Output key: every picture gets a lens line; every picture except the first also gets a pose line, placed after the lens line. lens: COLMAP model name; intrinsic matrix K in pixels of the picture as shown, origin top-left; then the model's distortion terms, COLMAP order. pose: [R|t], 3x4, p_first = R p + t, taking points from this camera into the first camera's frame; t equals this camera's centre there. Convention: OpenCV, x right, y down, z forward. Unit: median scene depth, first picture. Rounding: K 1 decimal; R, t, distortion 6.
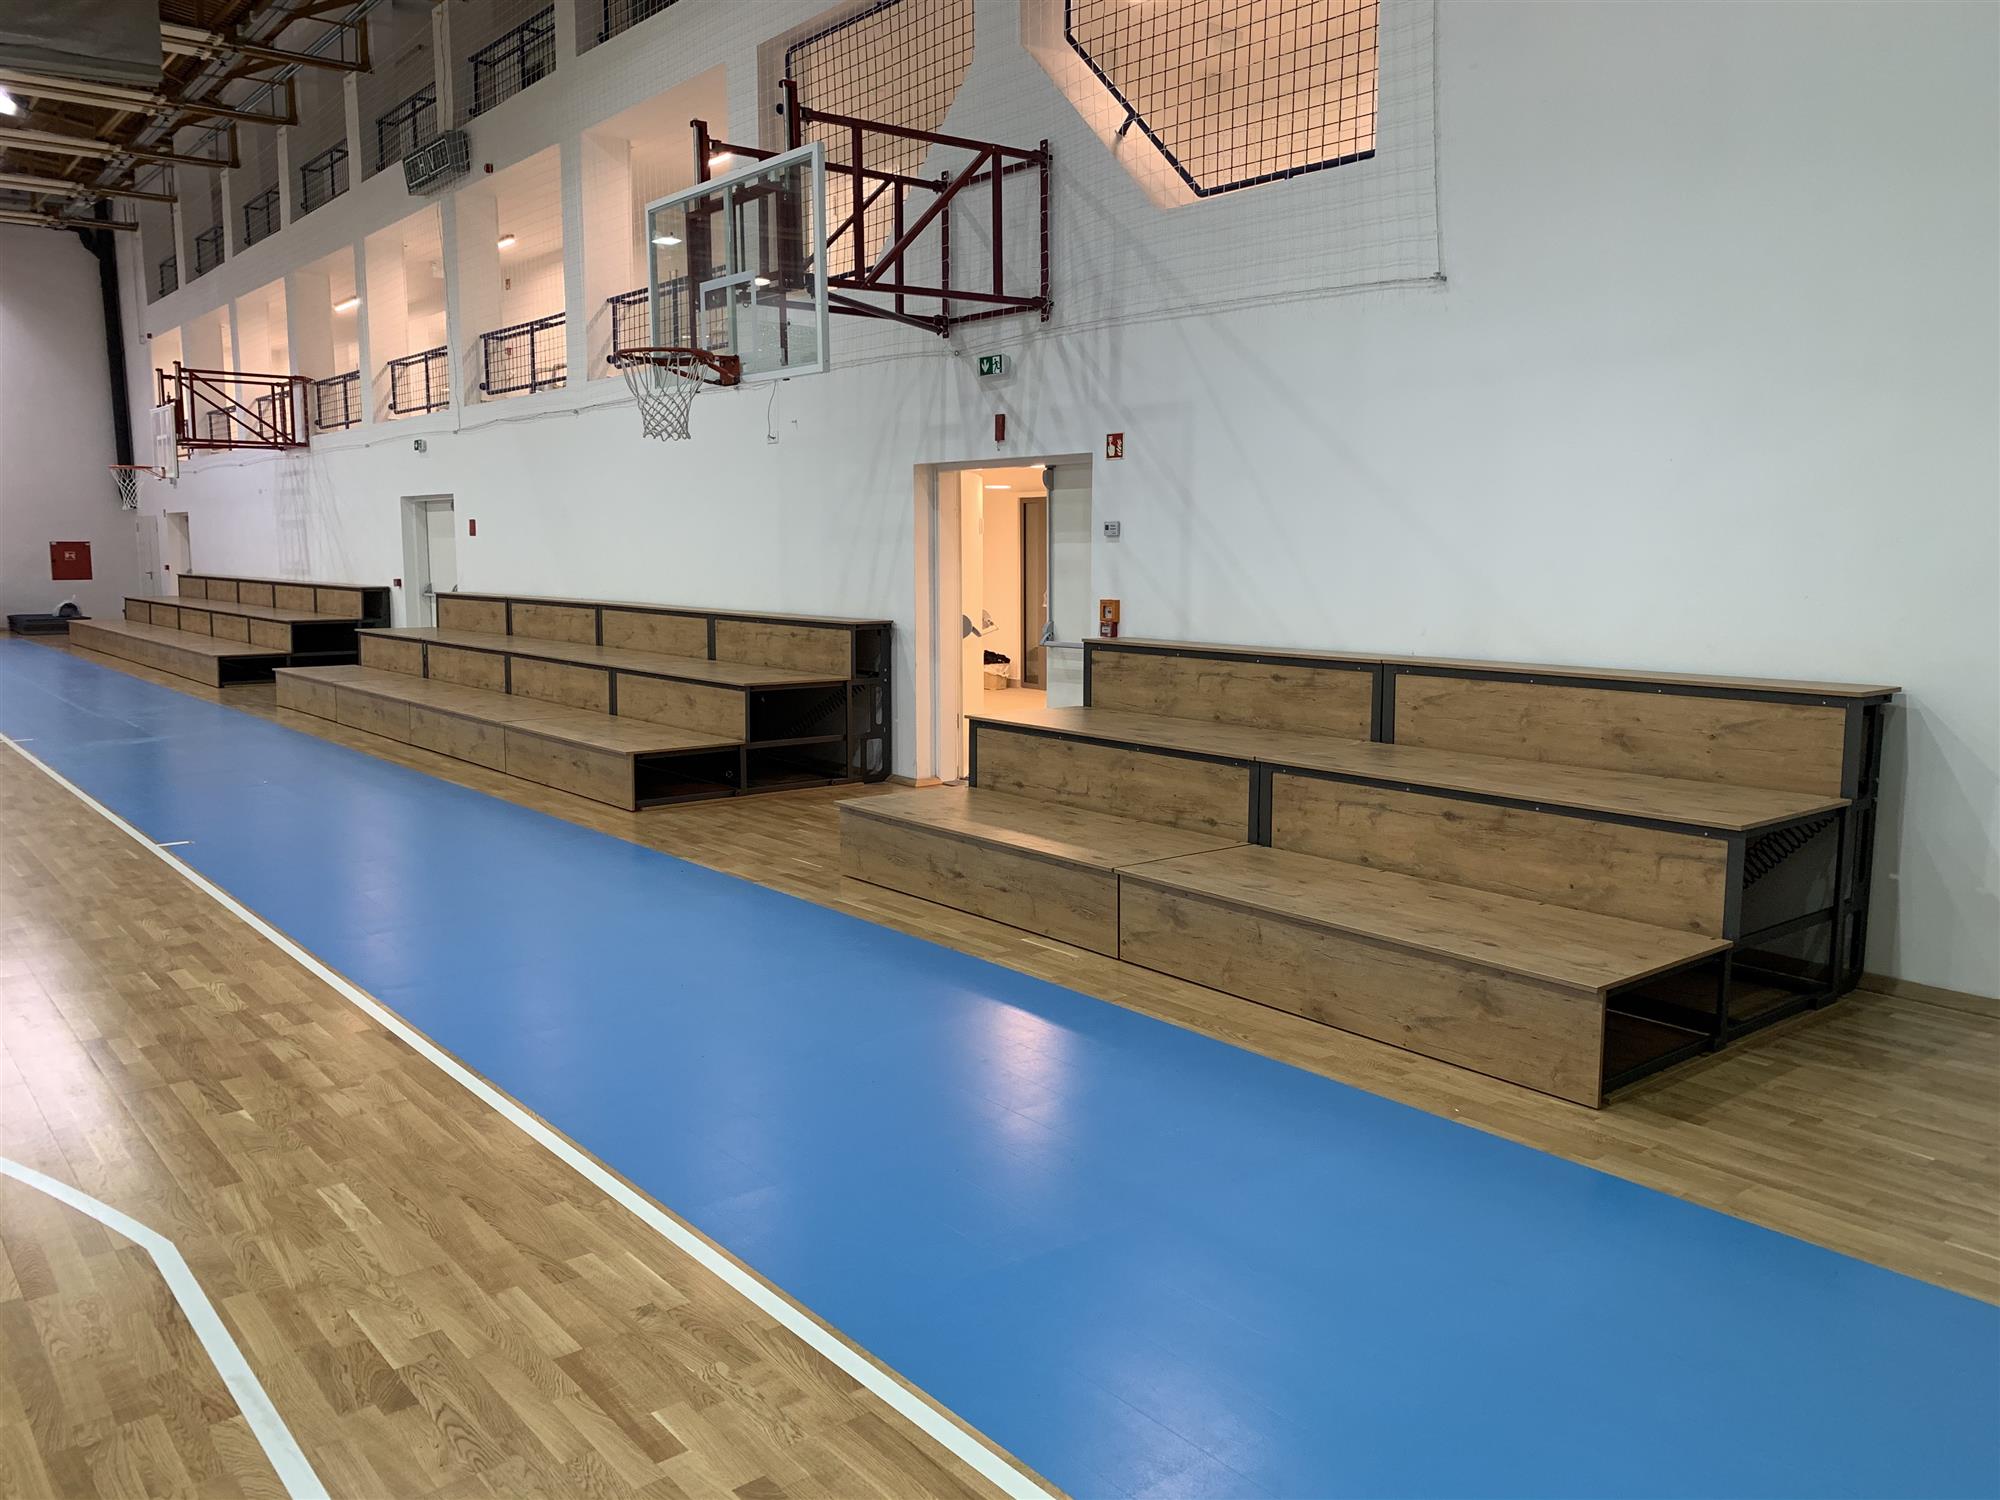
lens RADIAL K [[1522.2, 0, 998.7], [0, 1522.2, 774.2], [0, 0, 1]] dist [0.072800, -0.123580]
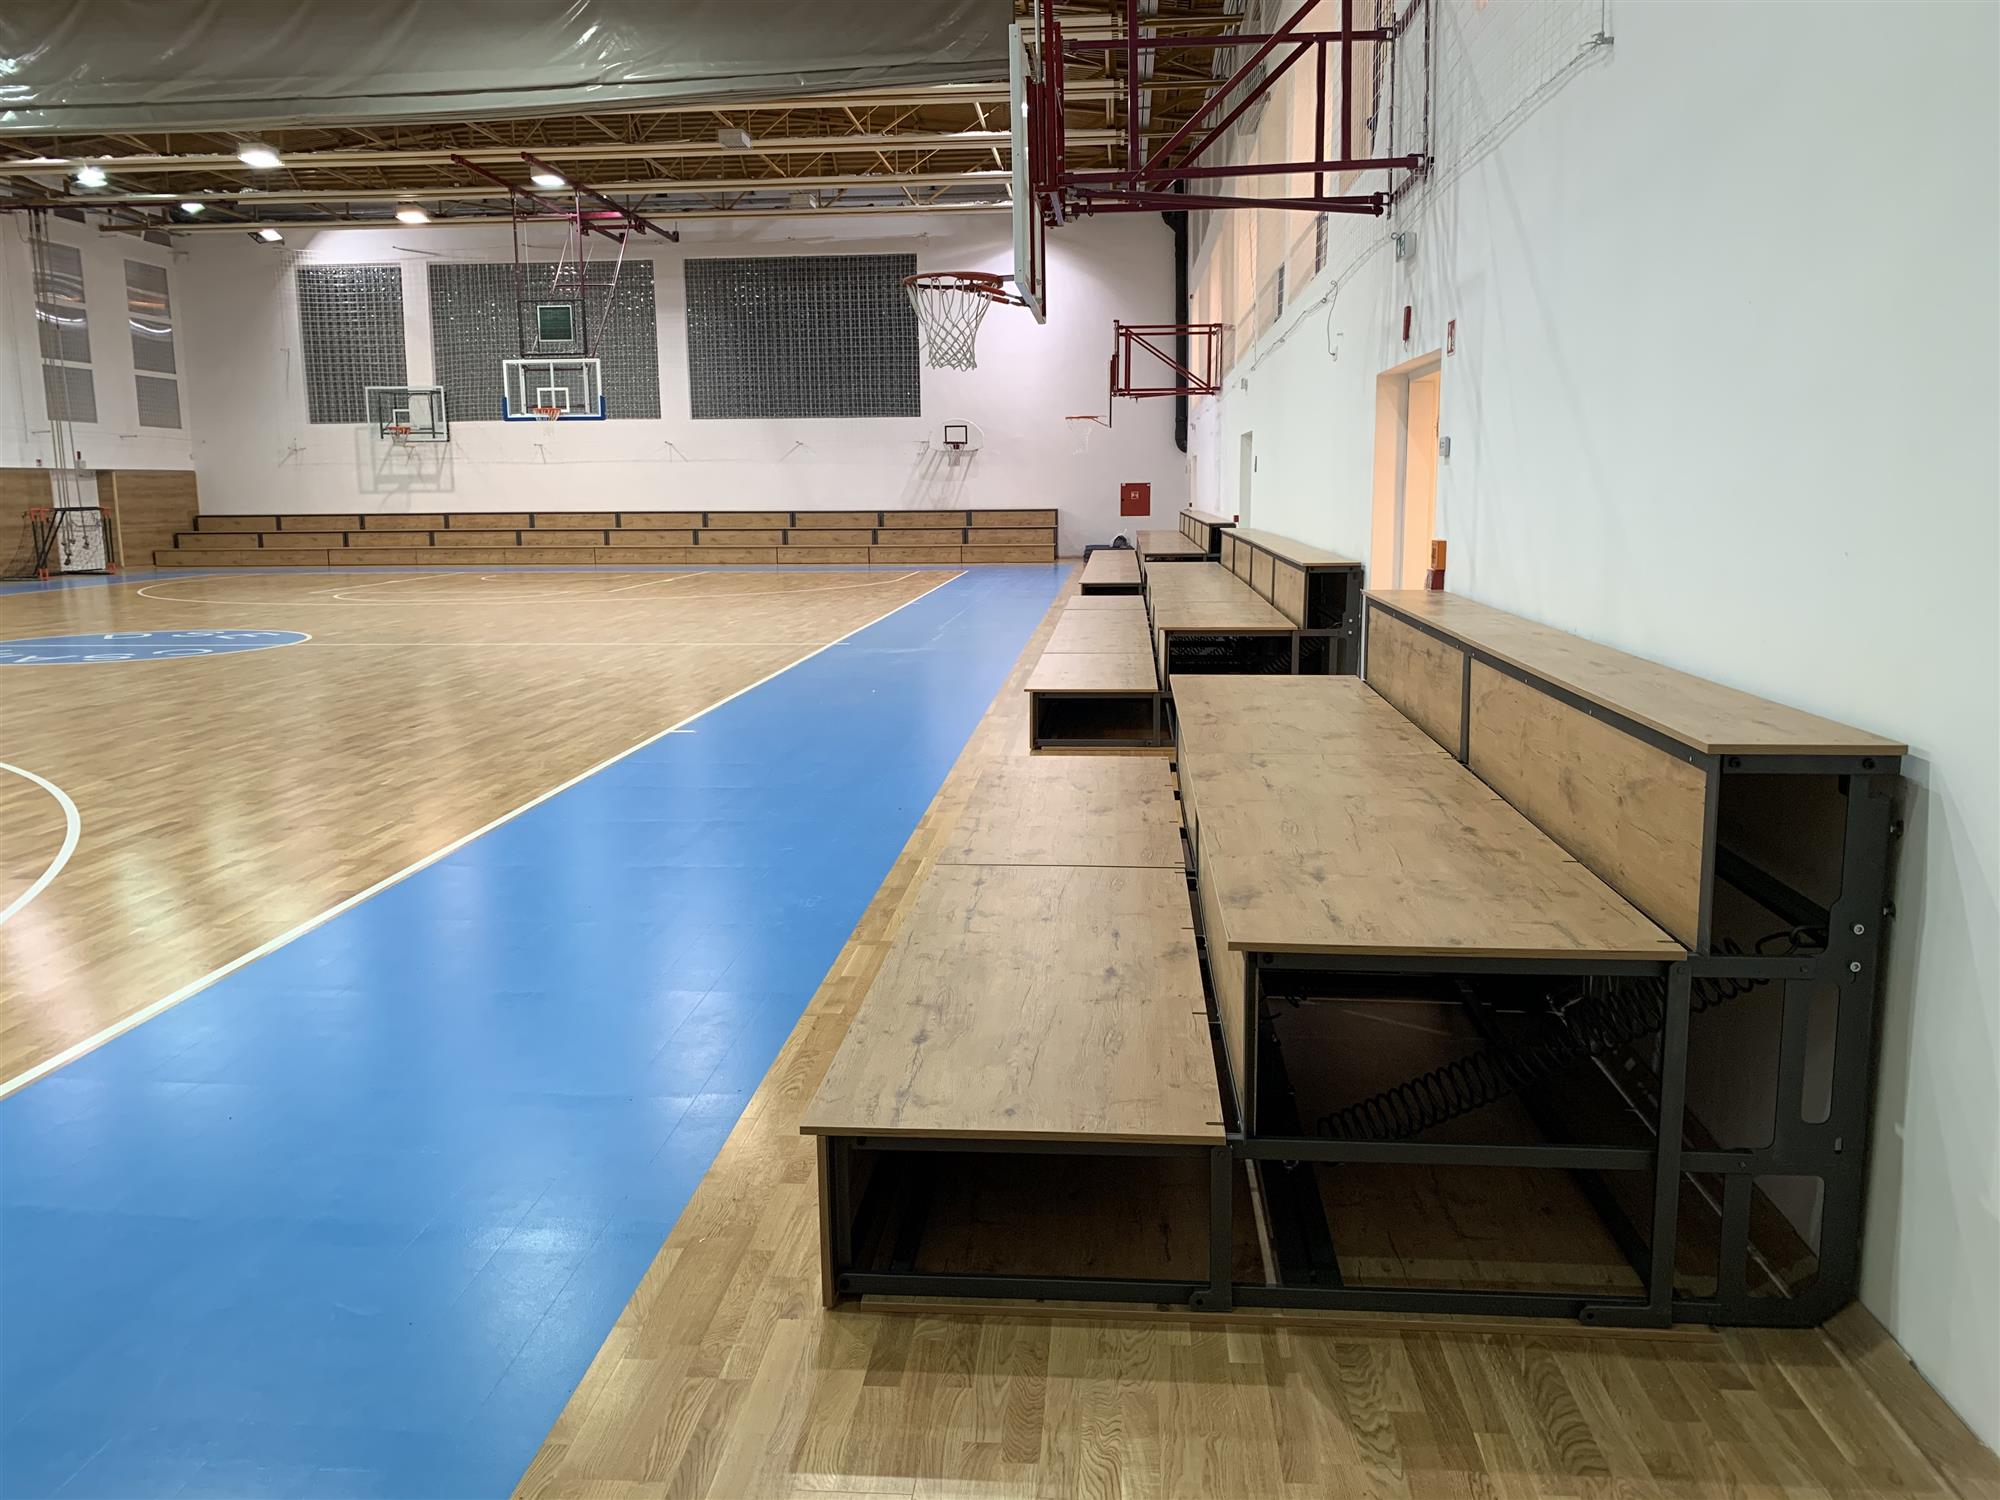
lens RADIAL K [[1523.5, 0, 1000.0], [0, 1523.5, 750.0], [0, 0, 1]] dist [0.029384, -0.034115]
pose [[0.723684, 0.110864, -0.681169, 0.694571], [-0.094728, 0.993628, 0.061077, -0.055836], [0.683600, 0.020325, 0.729574, 0.450508]]
